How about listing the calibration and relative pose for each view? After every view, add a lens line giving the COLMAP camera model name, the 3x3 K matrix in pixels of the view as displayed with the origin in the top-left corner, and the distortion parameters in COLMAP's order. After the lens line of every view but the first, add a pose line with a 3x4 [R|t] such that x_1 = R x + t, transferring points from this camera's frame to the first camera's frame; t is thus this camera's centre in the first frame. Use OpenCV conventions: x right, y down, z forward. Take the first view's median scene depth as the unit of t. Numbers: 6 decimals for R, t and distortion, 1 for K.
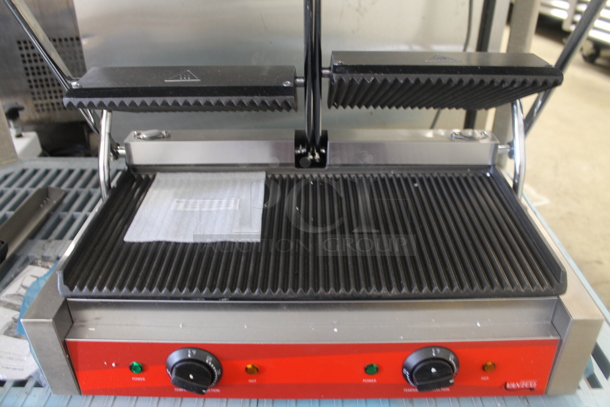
lens RADIAL K [[512.5, 0, 307.2], [0, 512.5, 190.7], [0, 0, 1]] dist [-0.179295, 0.159986]
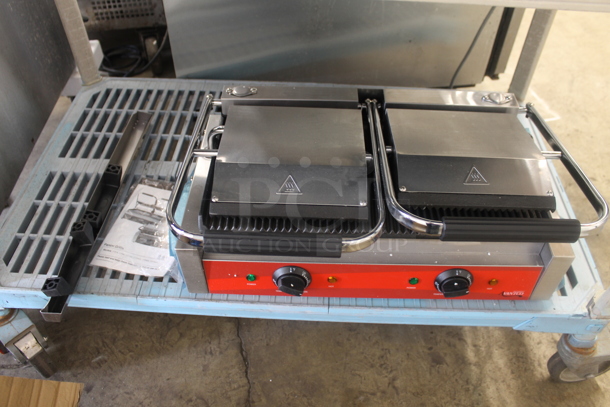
lens RADIAL K [[497.9, 0, 305.0], [0, 497.9, 203.5], [0, 0, 1]] dist [-0.229703, 0.218670]
pose [[0.999118, 0.024886, -0.033822, -0.141735], [-0.013772, 0.955113, 0.295923, -0.271026], [0.039668, -0.295196, 0.954613, -0.301553]]
